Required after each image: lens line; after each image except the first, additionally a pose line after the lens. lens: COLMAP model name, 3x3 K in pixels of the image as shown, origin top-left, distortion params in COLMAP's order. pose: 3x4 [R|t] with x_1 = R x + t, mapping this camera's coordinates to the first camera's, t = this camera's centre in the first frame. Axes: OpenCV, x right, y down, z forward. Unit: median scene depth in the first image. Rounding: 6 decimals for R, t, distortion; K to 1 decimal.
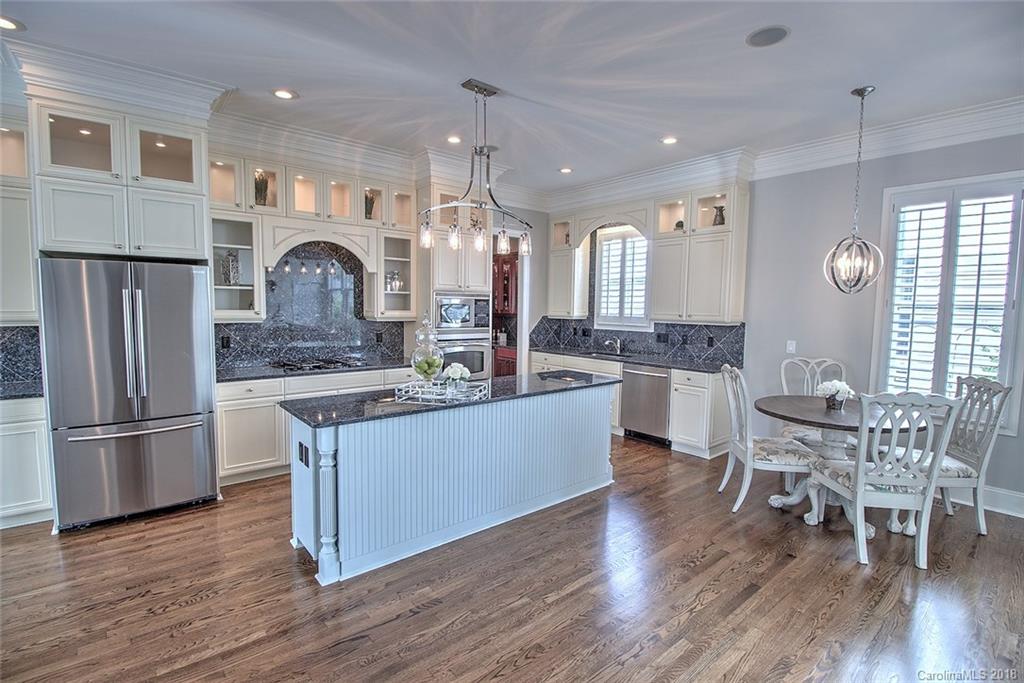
lens RADIAL K [[472.4, 0, 508.3], [0, 472.4, 344.3], [0, 0, 1]] dist [-0.017092, -0.001089]
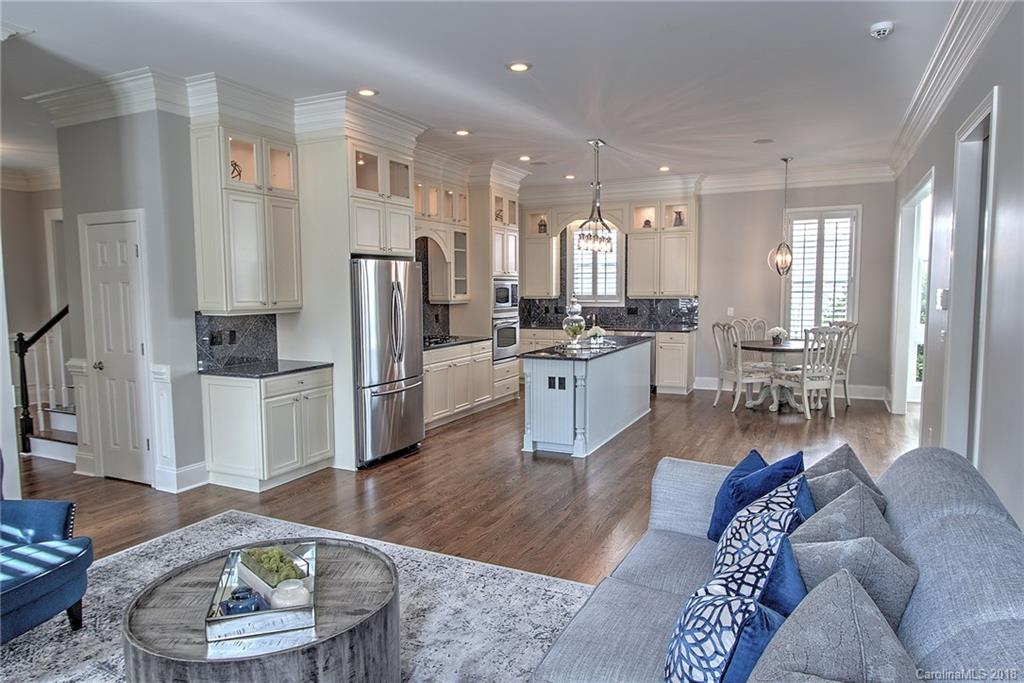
lens RADIAL K [[655.2, 0, 513.8], [0, 655.2, 340.5], [0, 0, 1]] dist [0.035745, 0.001081]
pose [[0.903869, -0.056043, 0.424123, -0.879017], [0.055536, 0.998365, 0.013566, 0.030237], [-0.424189, 0.011293, 0.905503, -0.563673]]
